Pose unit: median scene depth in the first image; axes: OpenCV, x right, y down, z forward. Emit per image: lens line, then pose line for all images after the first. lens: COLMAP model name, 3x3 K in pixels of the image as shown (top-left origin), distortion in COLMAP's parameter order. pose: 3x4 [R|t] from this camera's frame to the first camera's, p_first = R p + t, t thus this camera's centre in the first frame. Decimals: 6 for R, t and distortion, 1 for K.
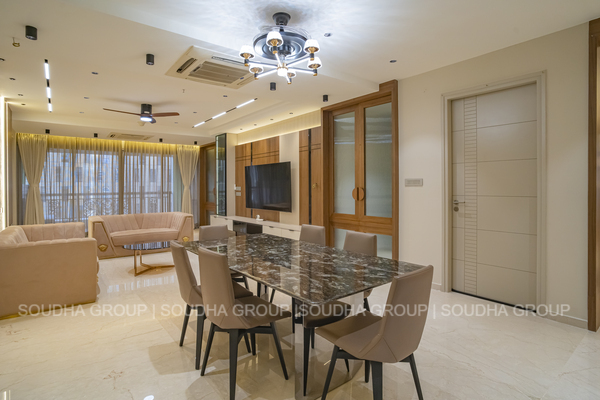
lens RADIAL K [[322.9, 0, 300.6], [0, 322.9, 196.4], [0, 0, 1]] dist [-0.050638, 0.024987]
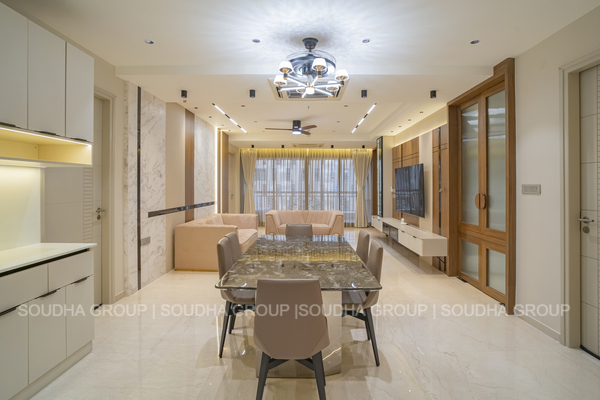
lens RADIAL K [[322.9, 0, 292.3], [0, 322.9, 194.0], [0, 0, 1]] dist [-0.050638, 0.024987]
pose [[0.758410, 0.029752, -0.651098, 0.308648], [-0.032490, 0.999441, 0.007825, -0.015028], [0.650967, 0.015220, 0.758953, 0.051902]]
